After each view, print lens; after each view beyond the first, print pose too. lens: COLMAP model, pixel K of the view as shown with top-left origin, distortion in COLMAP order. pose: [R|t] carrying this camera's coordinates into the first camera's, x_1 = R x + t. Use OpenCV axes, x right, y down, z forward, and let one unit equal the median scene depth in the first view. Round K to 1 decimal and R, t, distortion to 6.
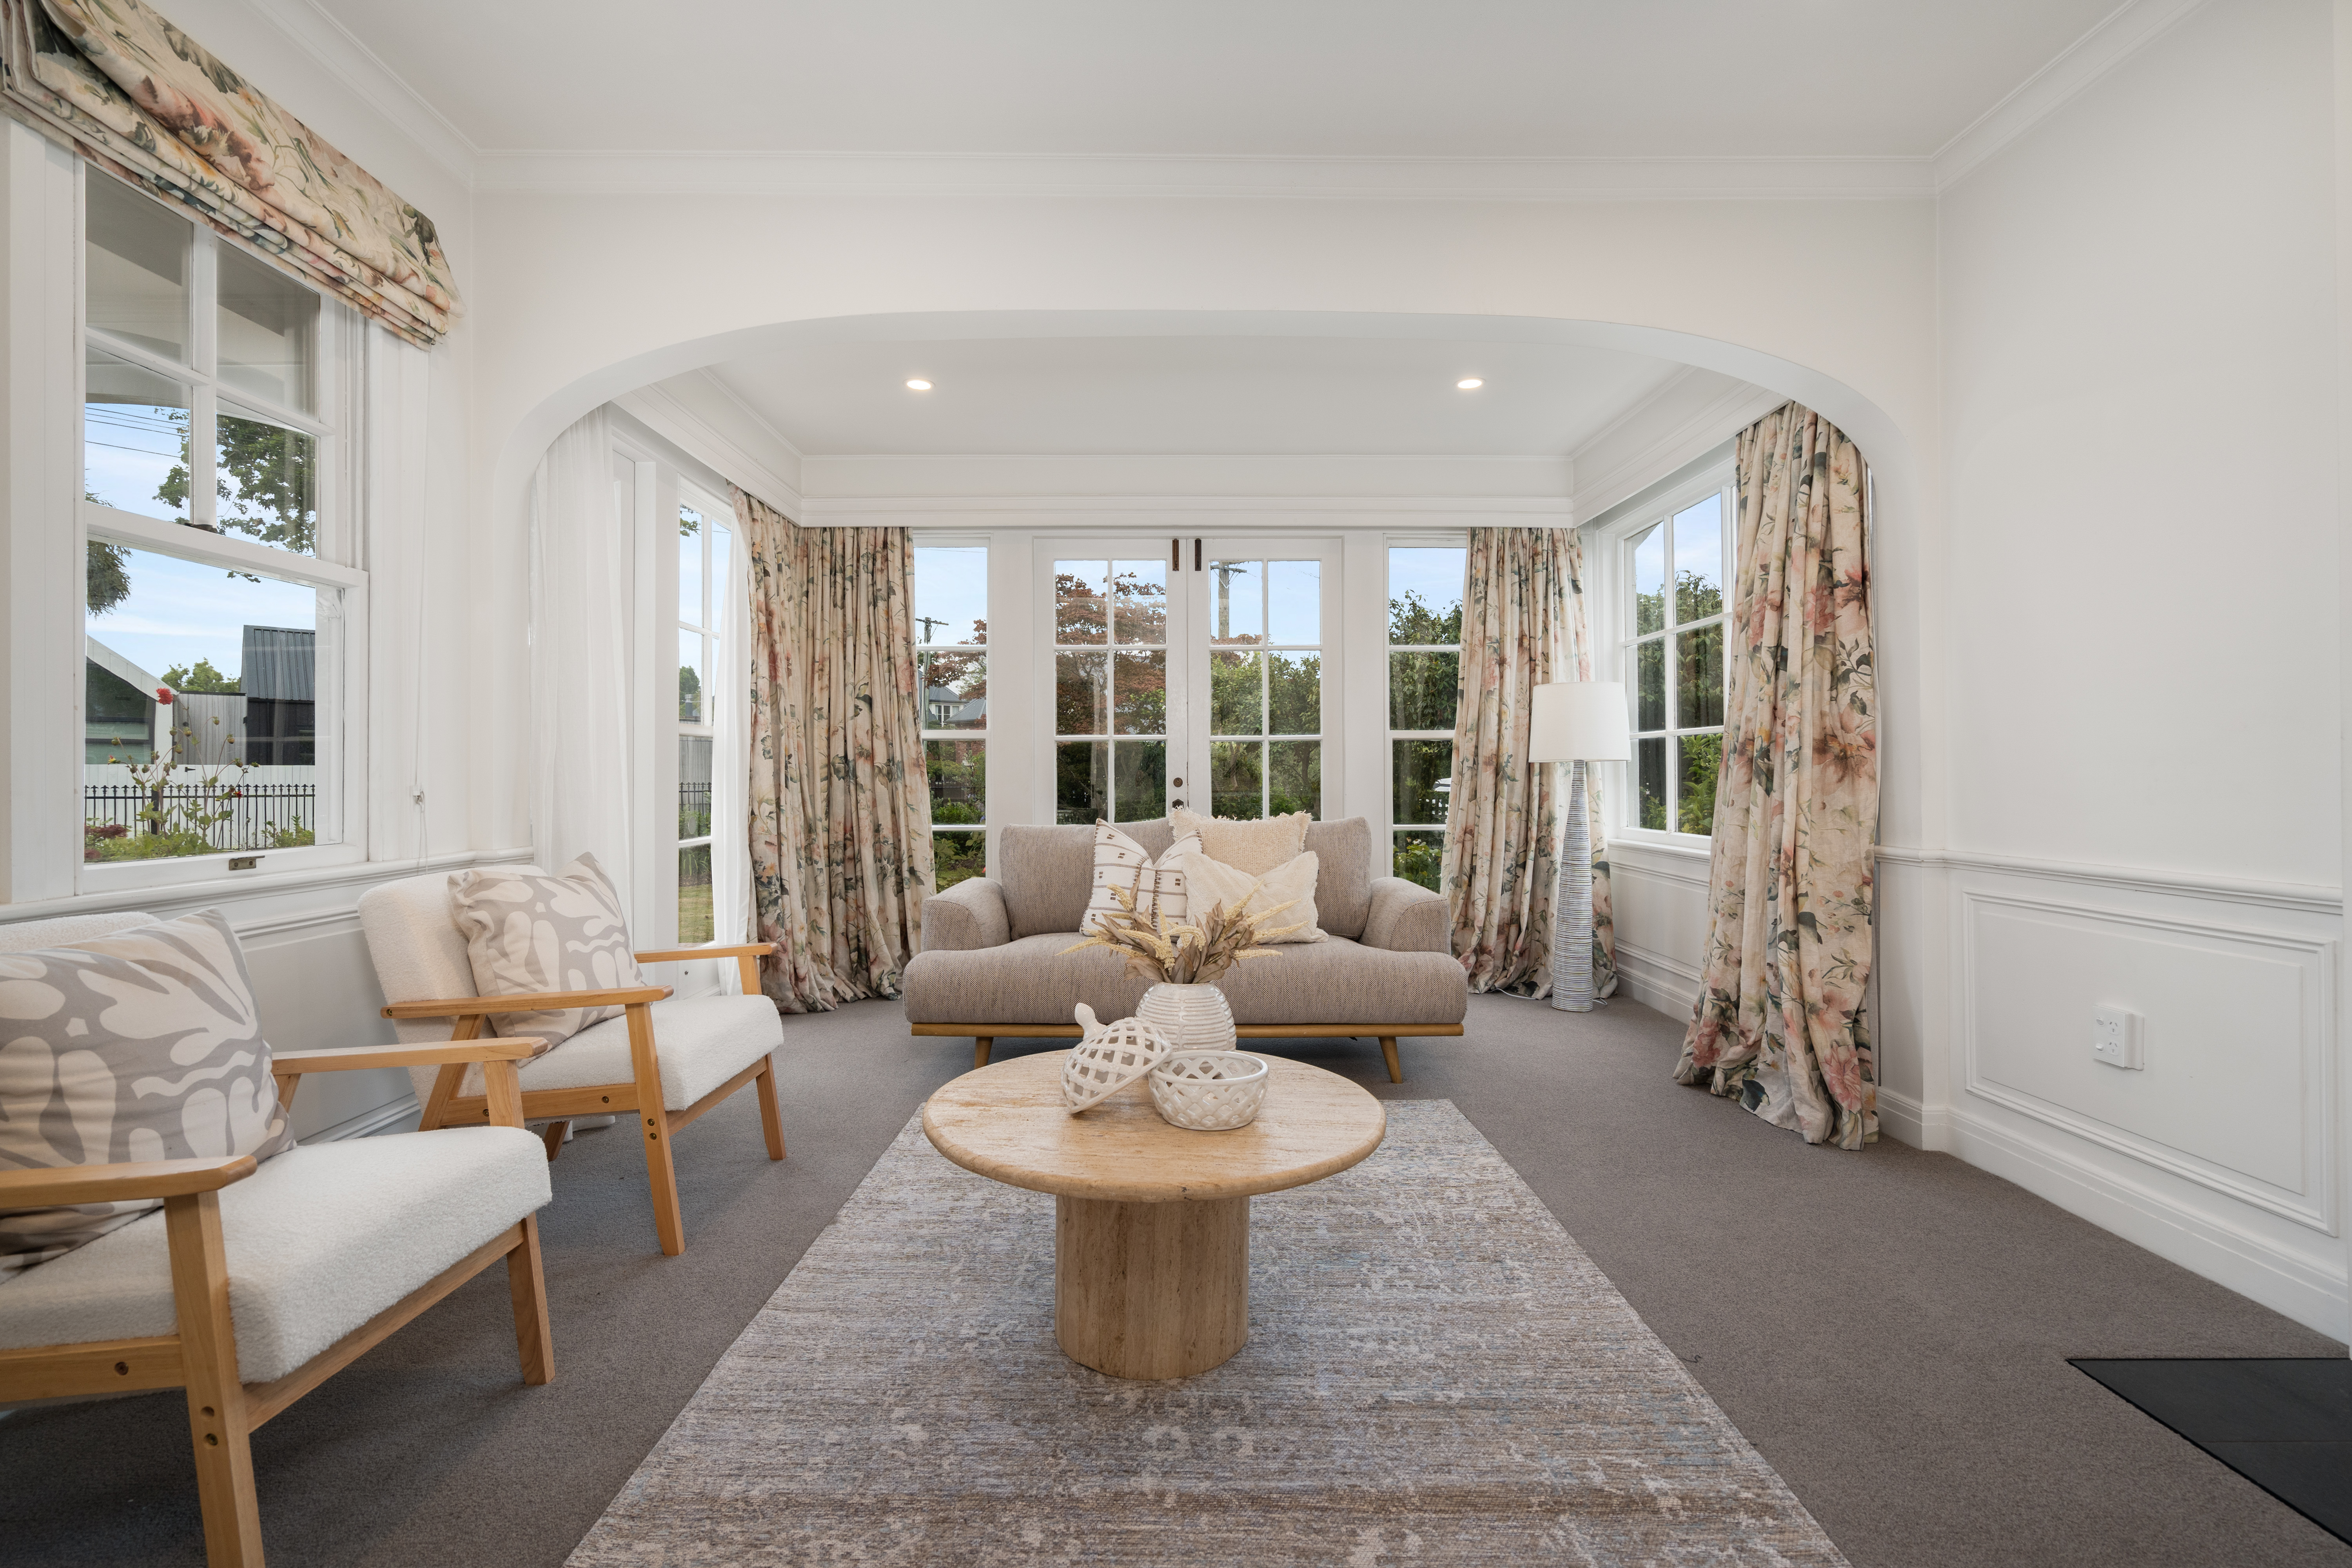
lens RADIAL K [[1073.0, 0, 1257.8], [0, 1073.0, 771.2], [0, 0, 1]] dist [-0.003031, 0.001031]
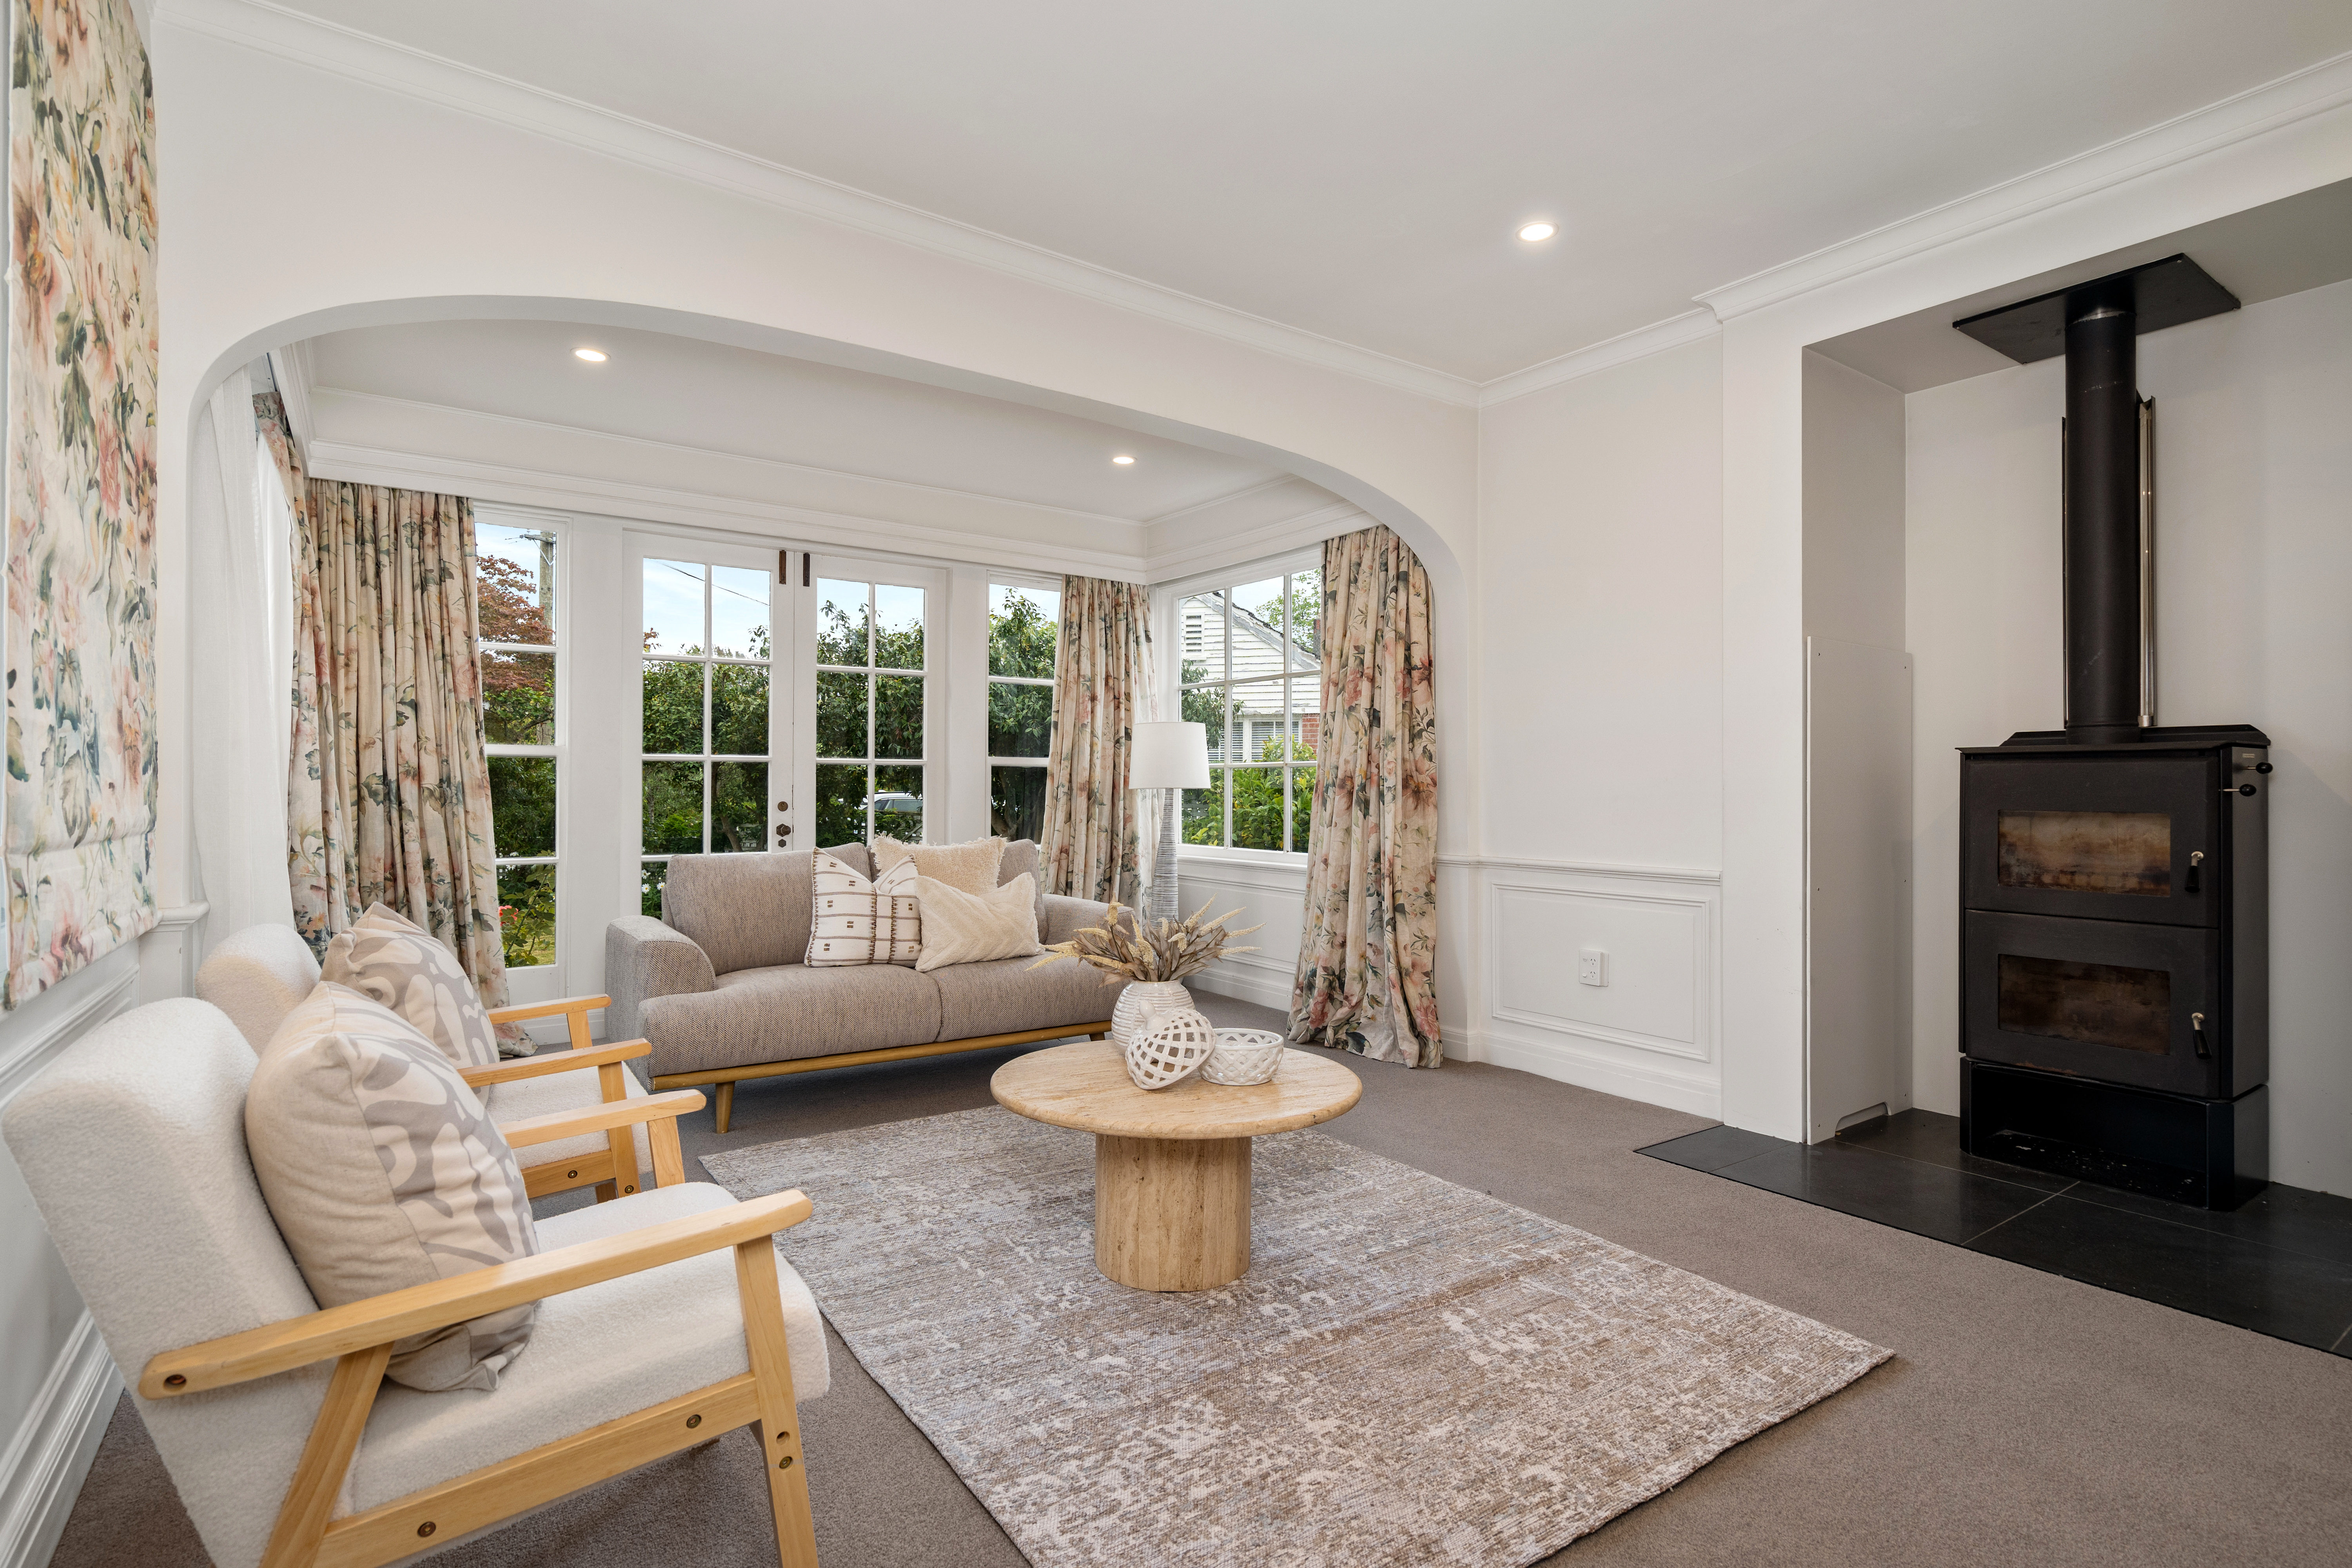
lens RADIAL K [[1161.0, 0, 1176.0], [0, 1161.0, 784.0], [0, 0, 1]] dist [-0.001083, 0.000771]
pose [[0.820347, 0.008814, 0.571798, -0.545804], [-0.009880, 0.999950, -0.001239, -0.016823], [-0.571781, -0.004633, 0.820393, -0.059965]]
